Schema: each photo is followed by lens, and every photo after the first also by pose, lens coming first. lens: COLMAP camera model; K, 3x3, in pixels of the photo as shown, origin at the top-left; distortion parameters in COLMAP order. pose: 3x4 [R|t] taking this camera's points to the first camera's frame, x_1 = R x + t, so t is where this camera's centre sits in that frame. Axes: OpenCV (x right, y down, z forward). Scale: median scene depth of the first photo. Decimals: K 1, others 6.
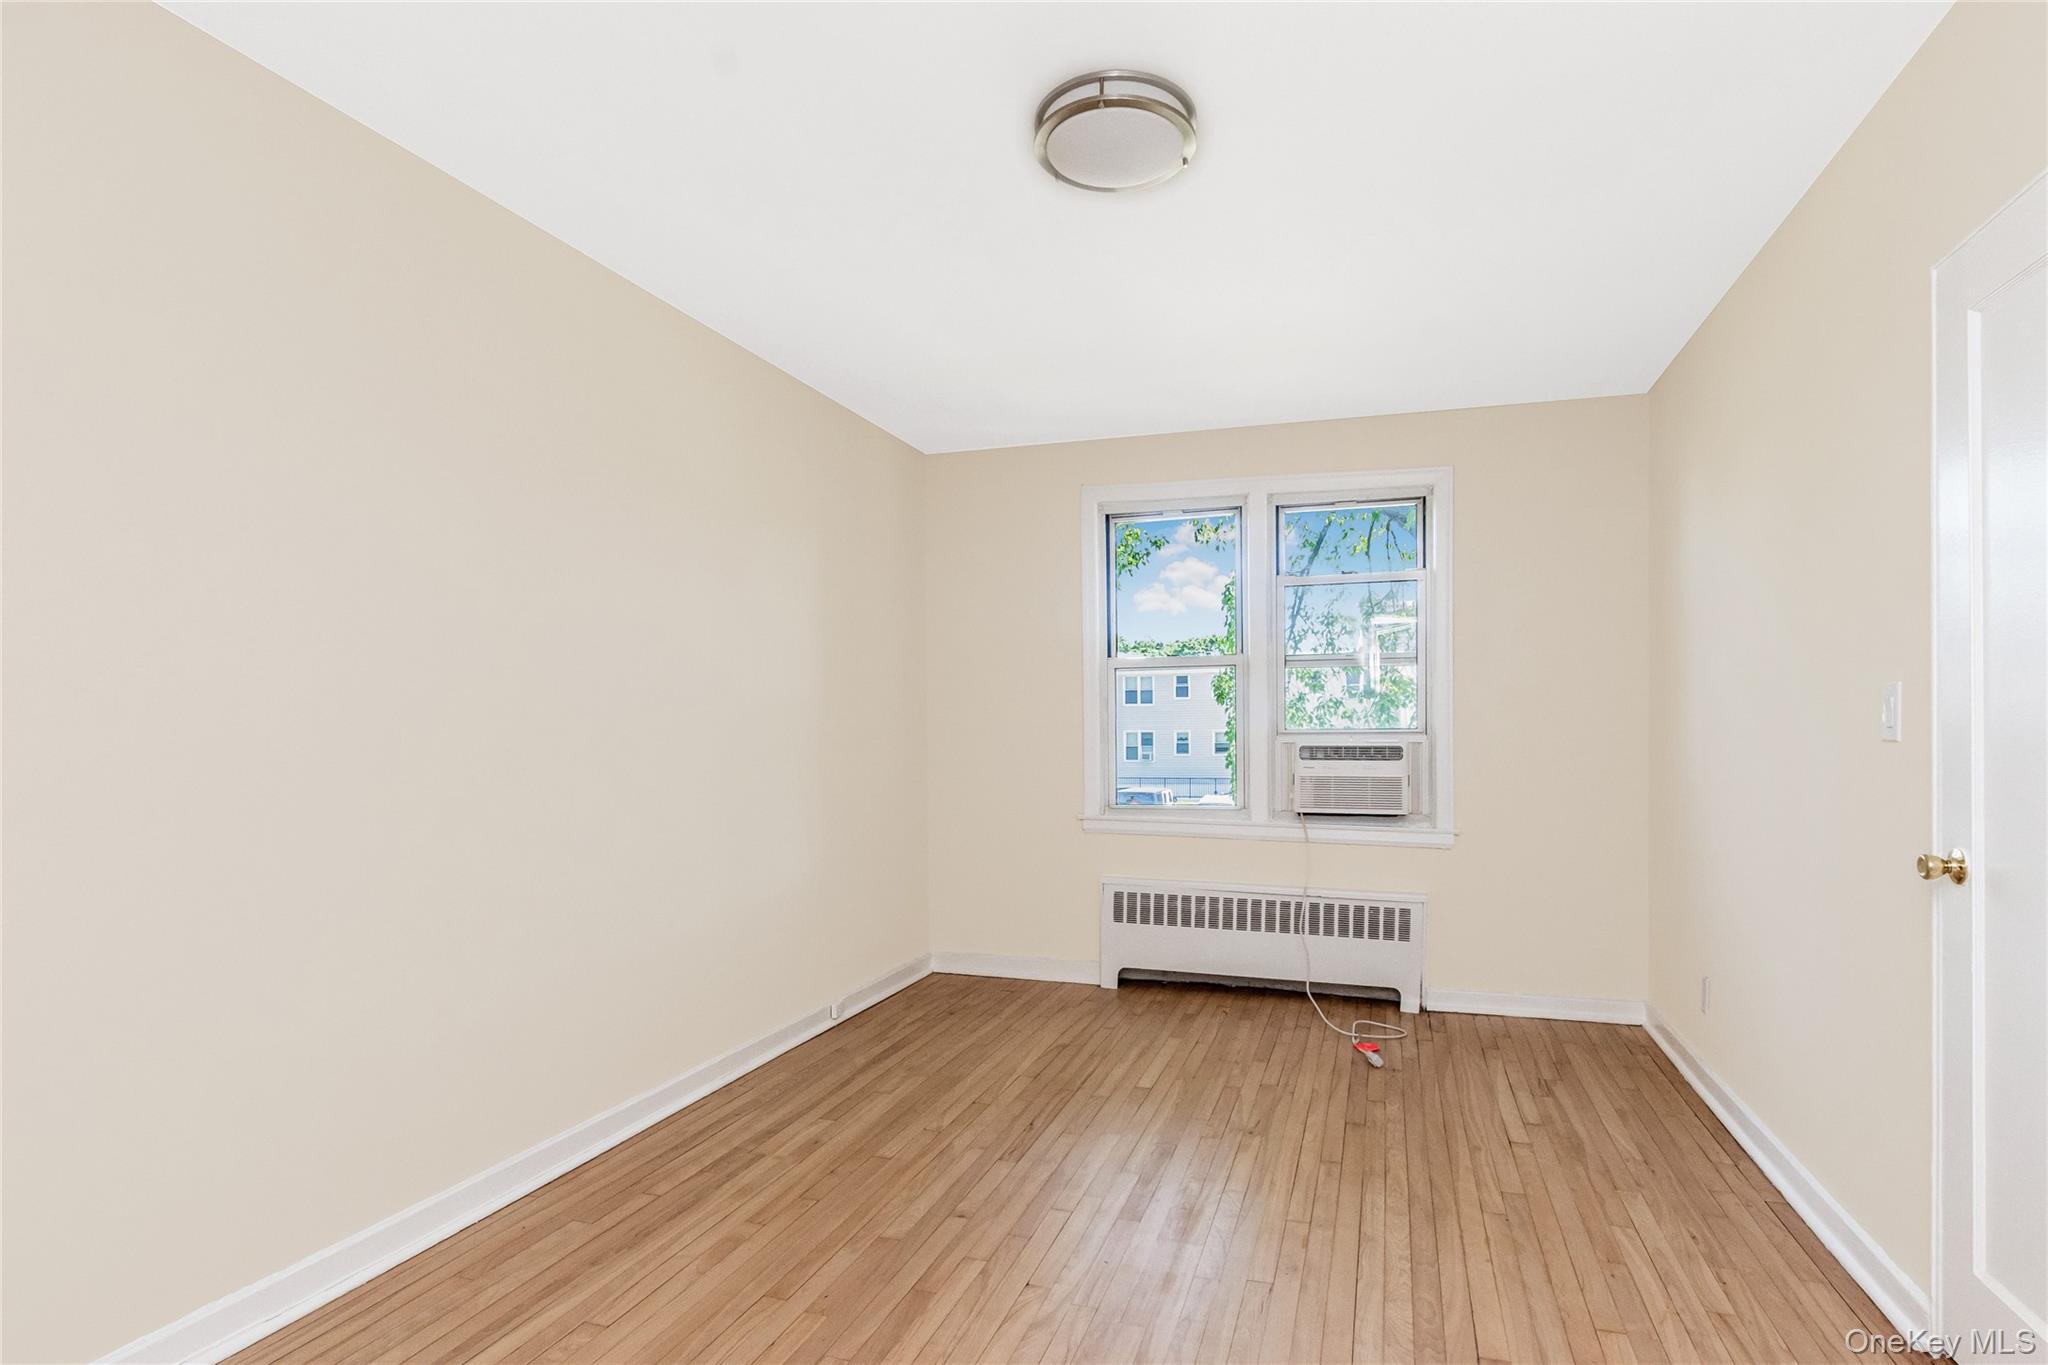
lens RADIAL K [[706.0, 0, 1025.0], [0, 706.0, 721.4], [0, 0, 1]] dist [0.000036, -0.000032]
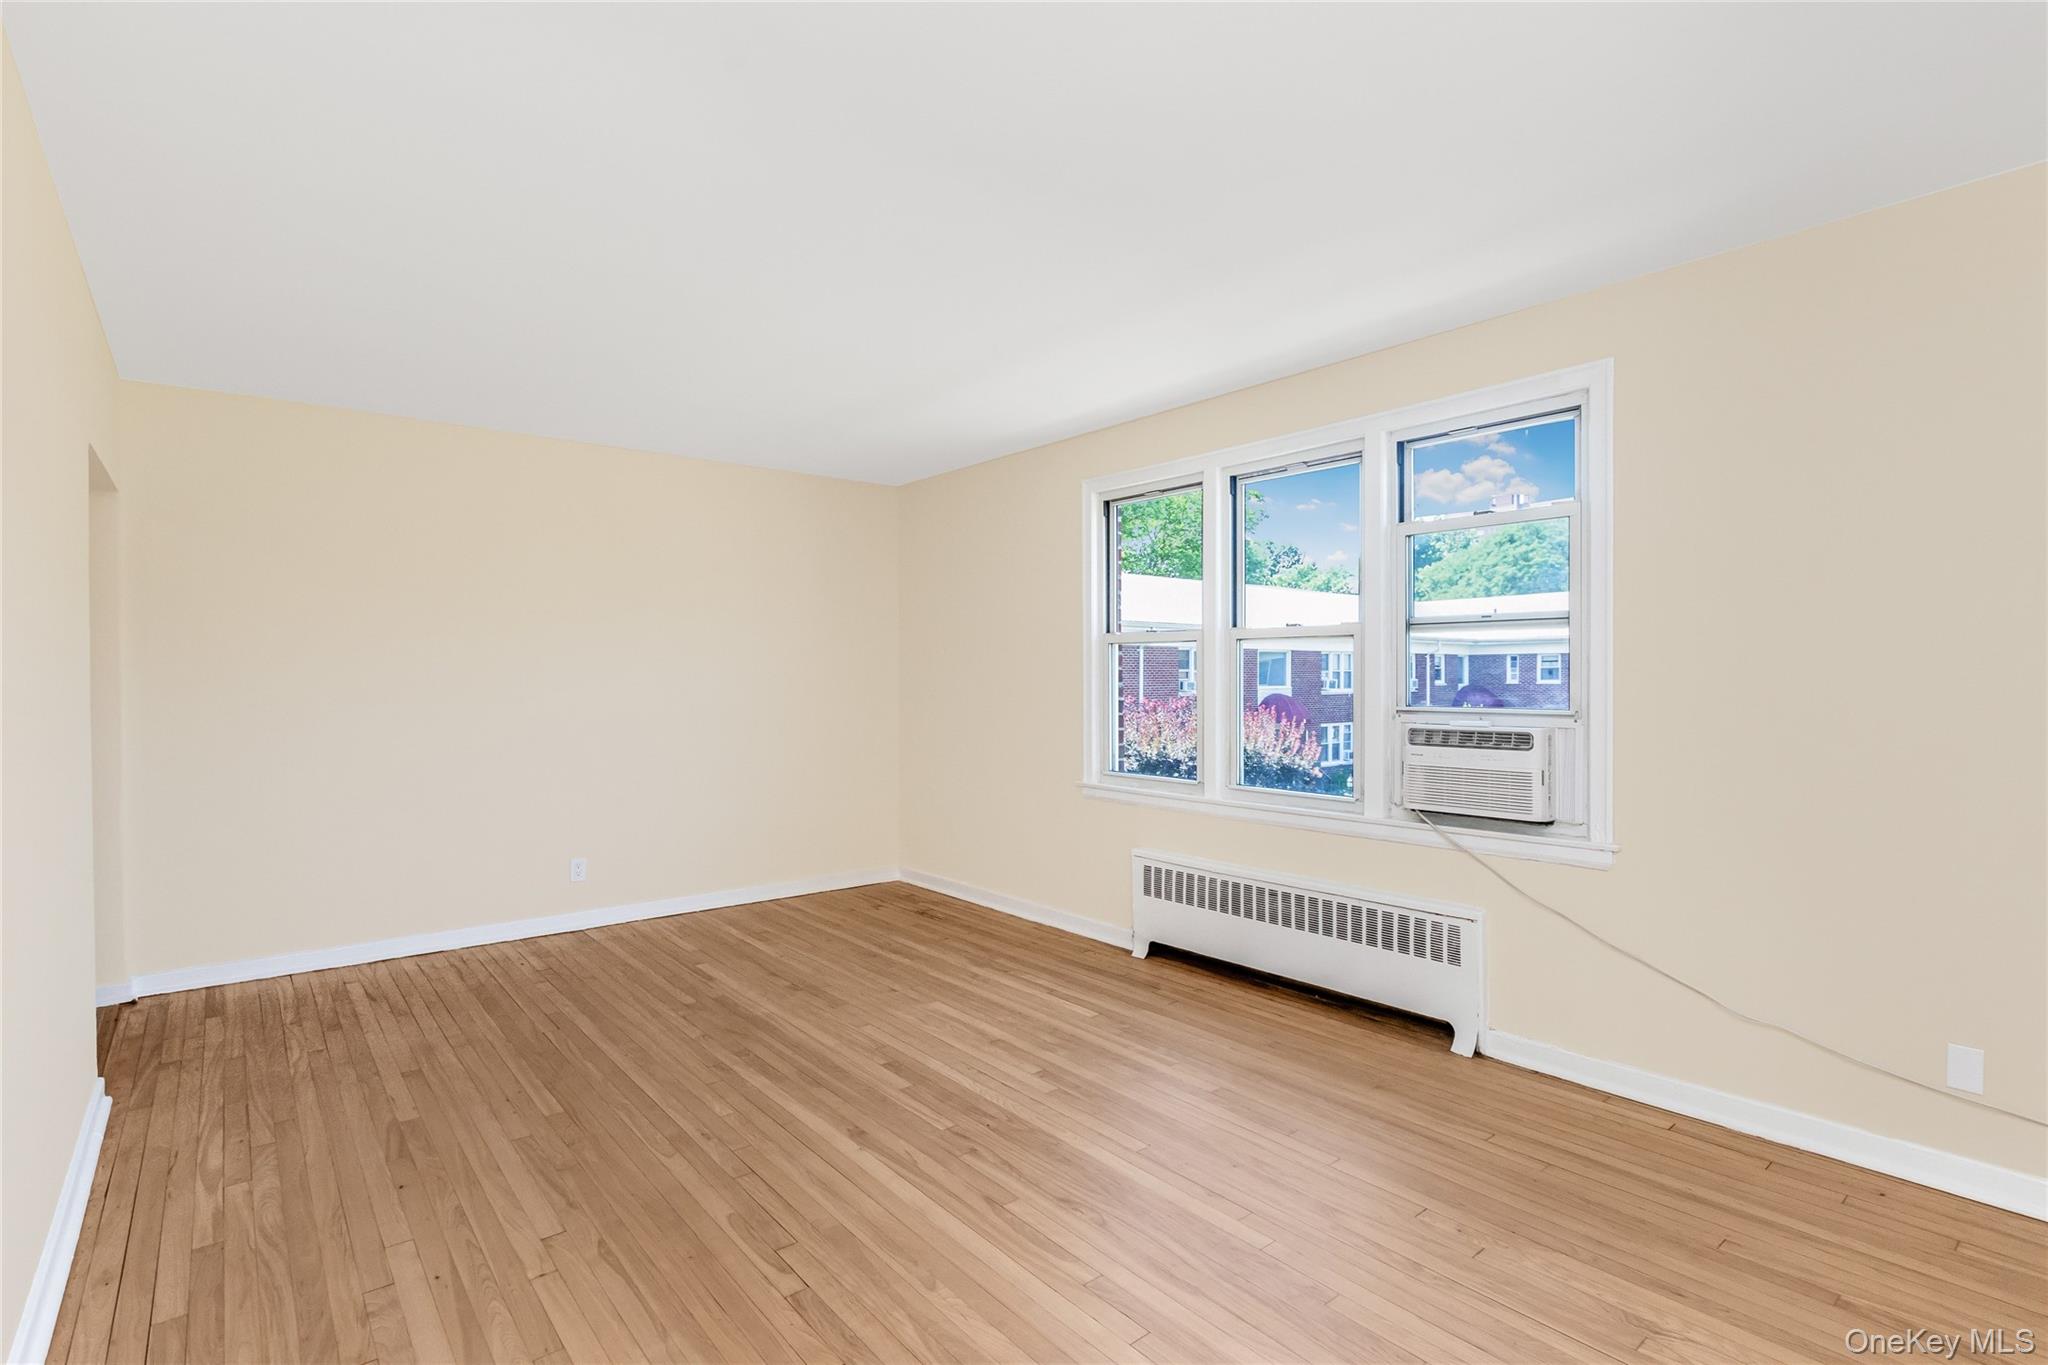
lens RADIAL K [[937.5, 0, 1012.5], [0, 937.5, 683.1], [0, 0, 1]] dist [-0.000198, -0.000329]
pose [[0.811141, 0.003562, -0.584839, 0.662069], [-0.004861, 0.999988, -0.000652, -0.016238], [0.584830, 0.003371, 0.811149, -0.178896]]
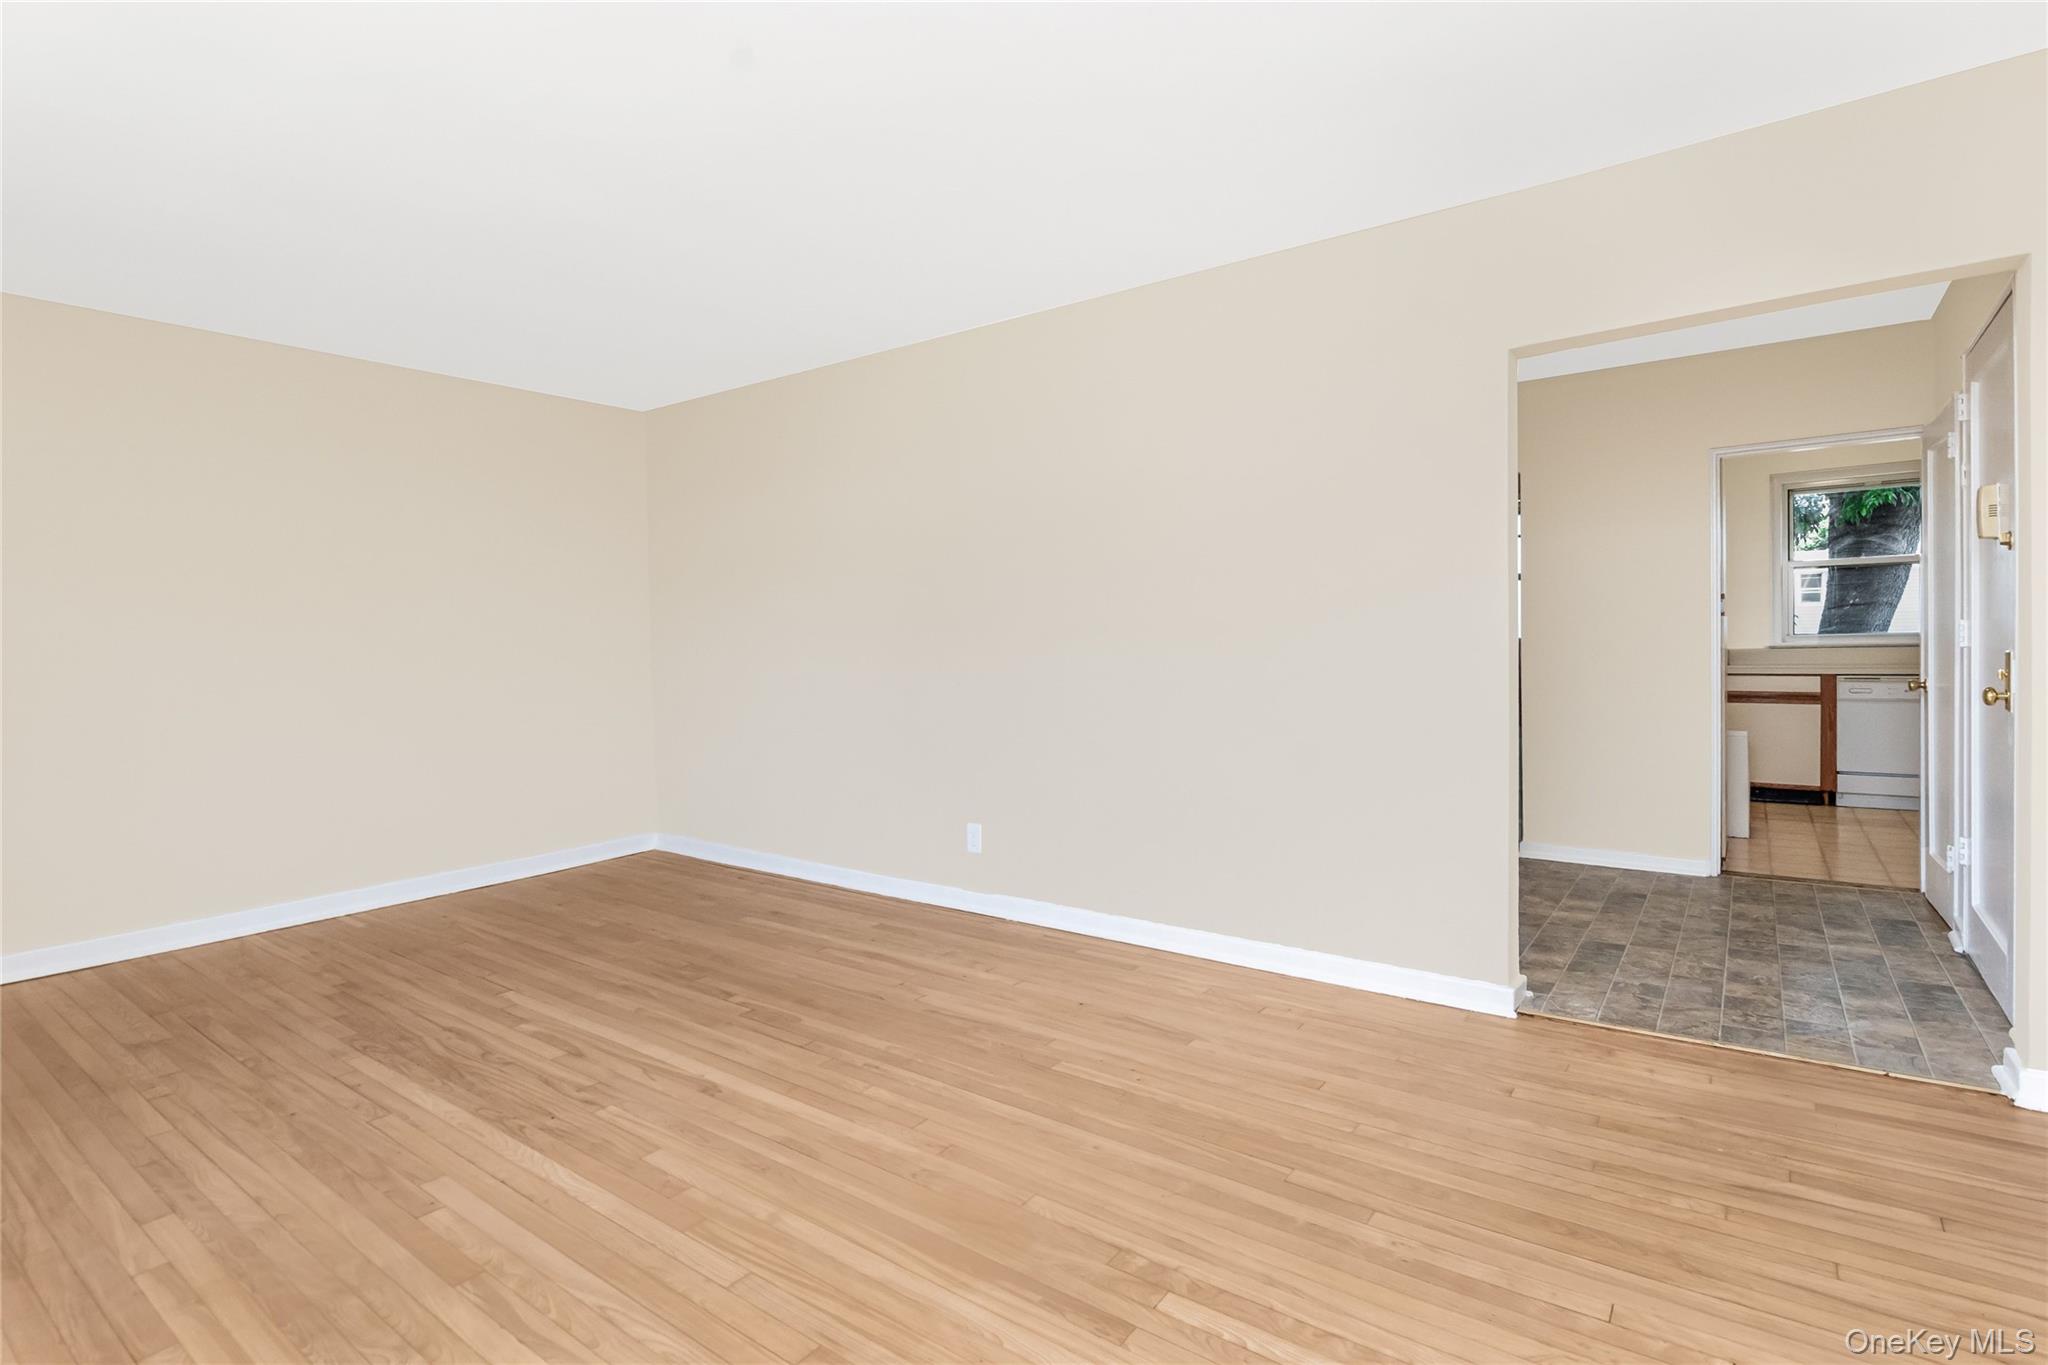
lens RADIAL K [[1019.7, 0, 1036.2], [0, 1019.7, 676.3], [0, 0, 1]] dist [0.001089, -0.000469]
pose [[-0.924739, 0.007421, 0.380531, -0.566161], [0.024515, 0.998895, 0.040094, 0.019849], [-0.379813, 0.046405, -0.923899, 1.139141]]
